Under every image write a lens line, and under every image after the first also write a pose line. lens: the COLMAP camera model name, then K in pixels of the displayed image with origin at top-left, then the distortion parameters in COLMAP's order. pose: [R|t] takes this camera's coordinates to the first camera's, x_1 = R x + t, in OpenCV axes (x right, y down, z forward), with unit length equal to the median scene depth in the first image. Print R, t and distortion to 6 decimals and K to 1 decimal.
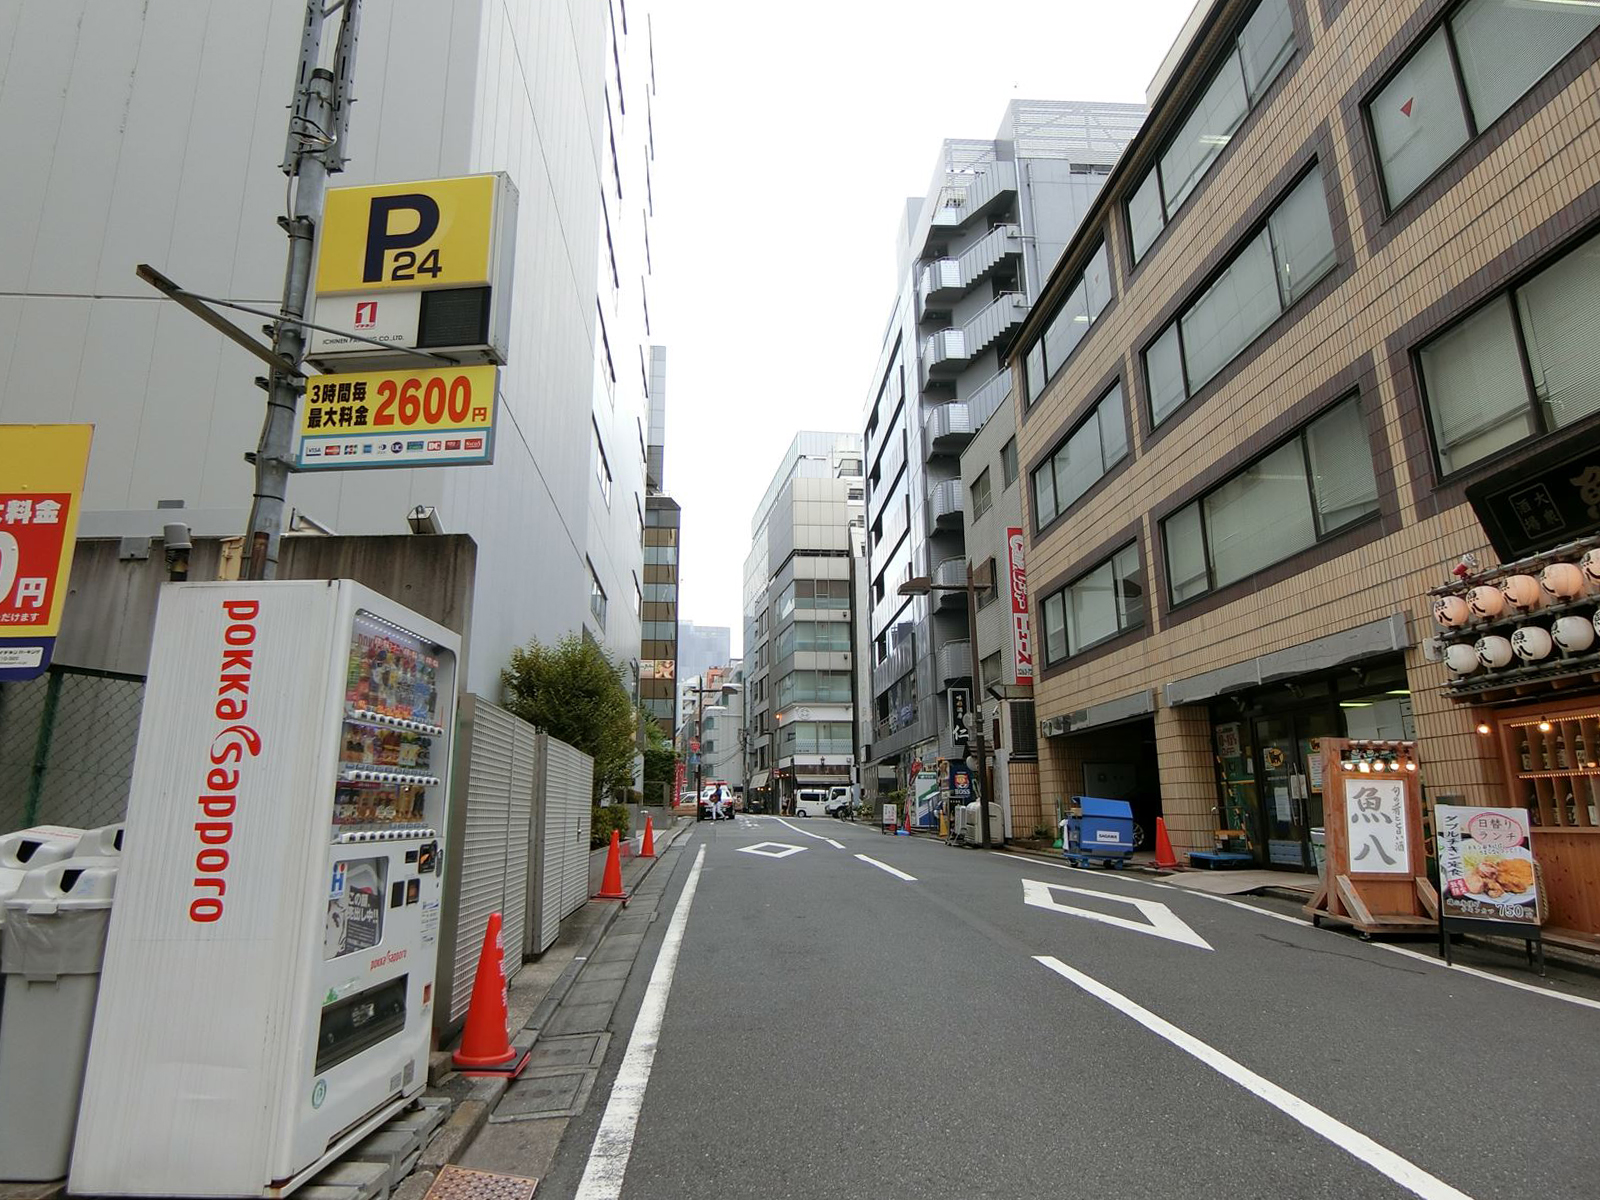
lens RADIAL K [[912.7, 0, 800.0], [0, 912.7, 600.0], [0, 0, 1]] dist [0.000766, 0.000993]
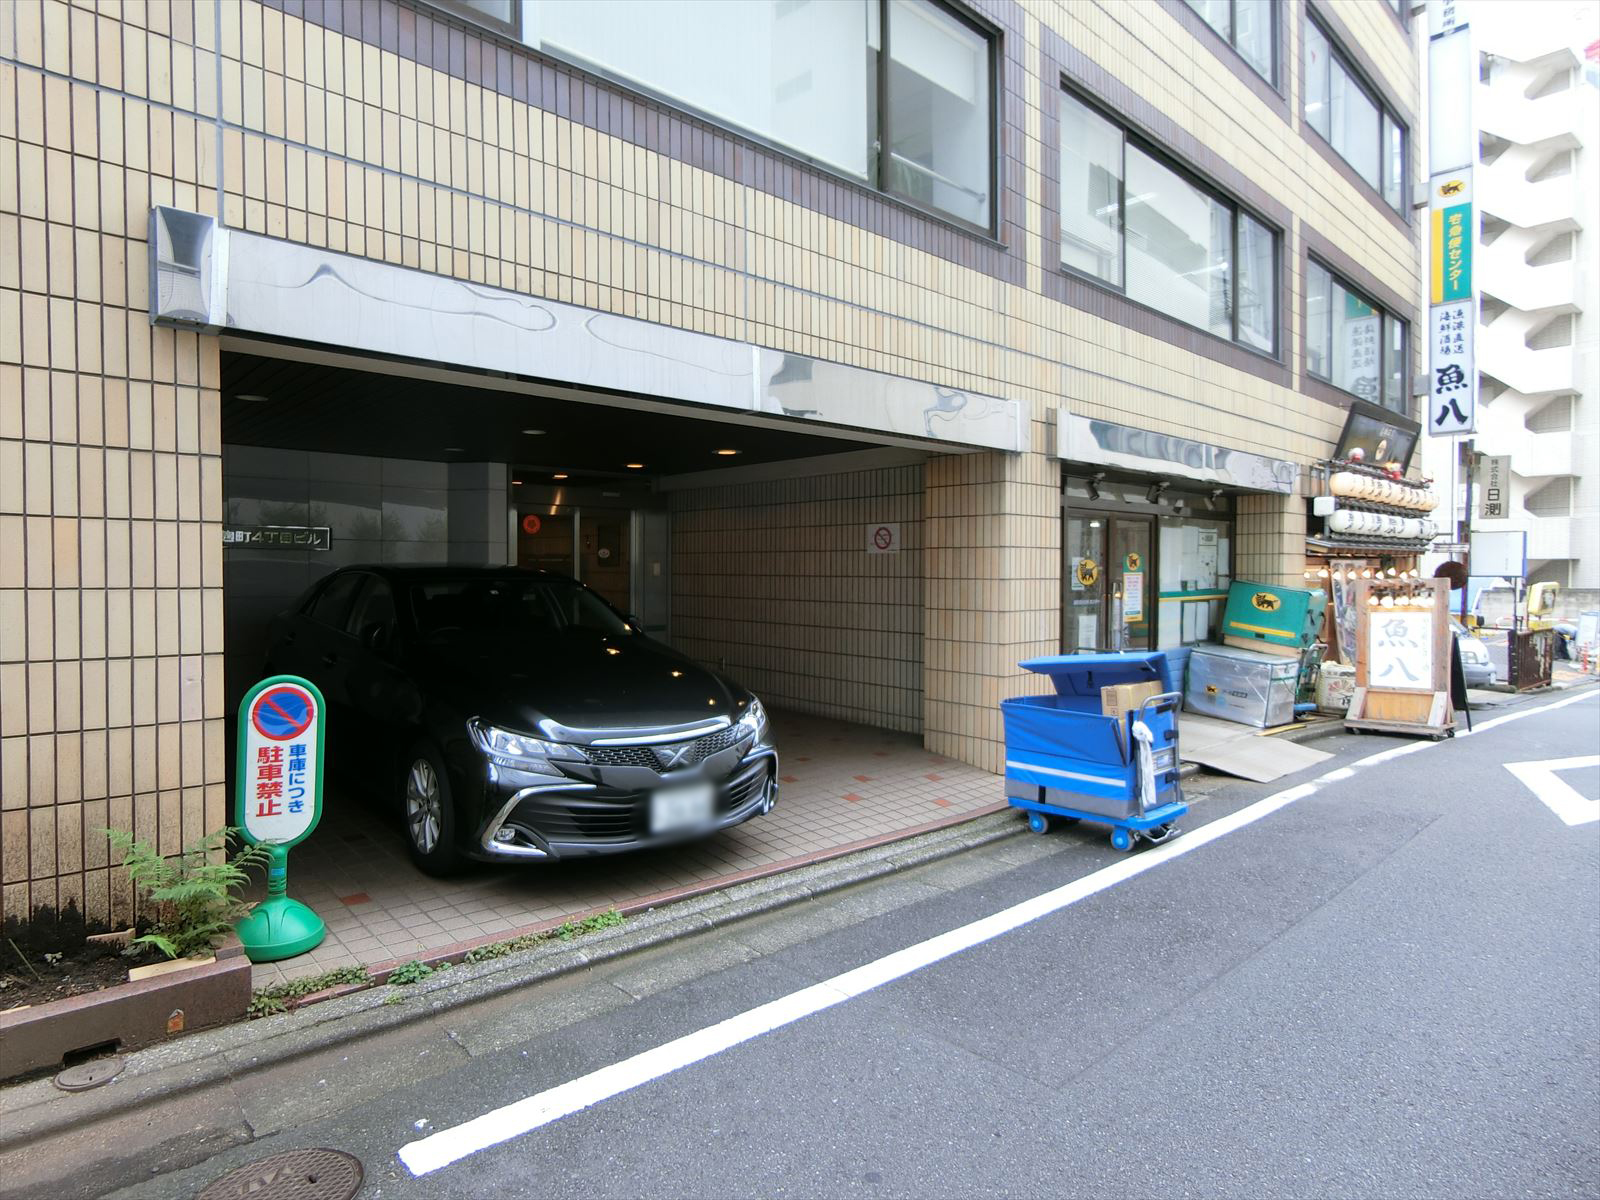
lens RADIAL K [[897.9, 0, 800.3], [0, 897.9, 590.5], [0, 0, 1]] dist [-0.004055, -0.001861]
pose [[-0.616313, 0.000681, 0.787501, 0.154075], [-0.172360, 0.975637, -0.135736, 0.380012], [-0.768408, -0.219390, -0.601180, 1.896424]]
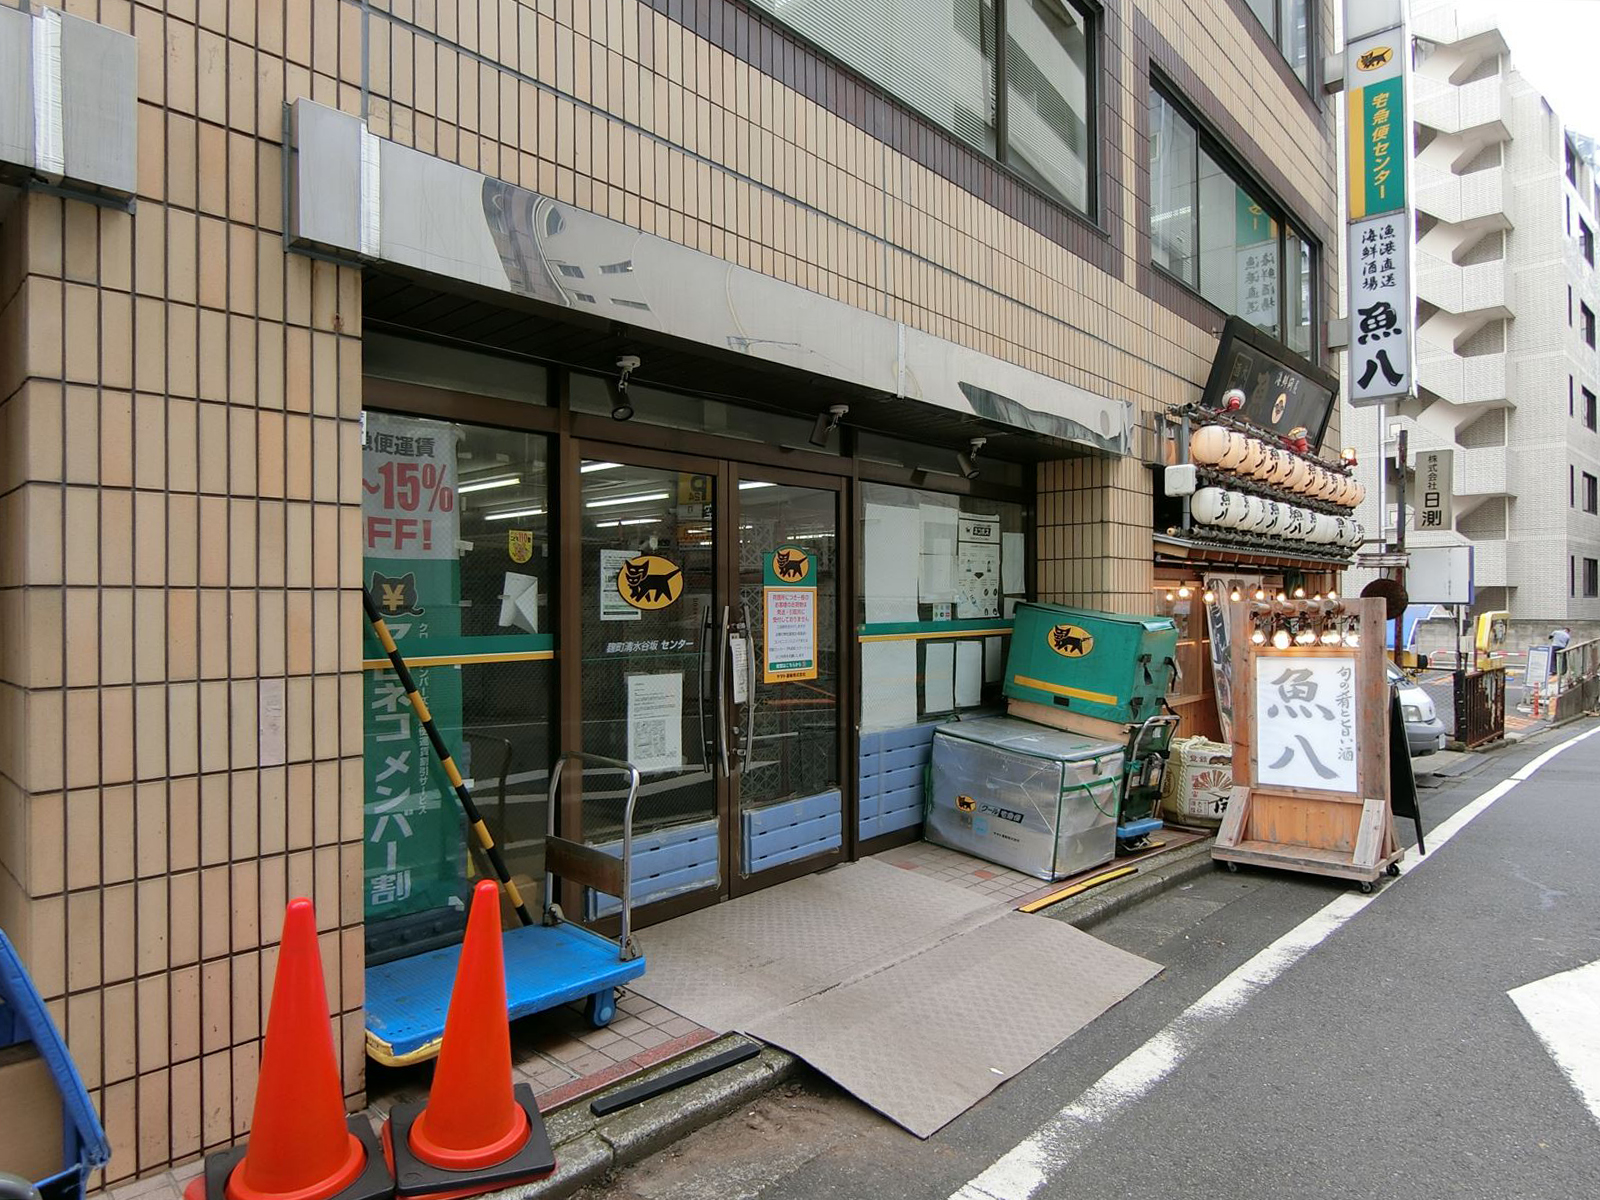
lens RADIAL K [[912.7, 0, 800.0], [0, 912.7, 600.0], [0, 0, 1]] dist [0.000766, 0.000993]
pose [[-0.664541, 0.022578, 0.746911, 0.298753], [-0.160195, 0.972000, -0.171910, 0.273509], [-0.729879, -0.233892, -0.642317, 1.416233]]
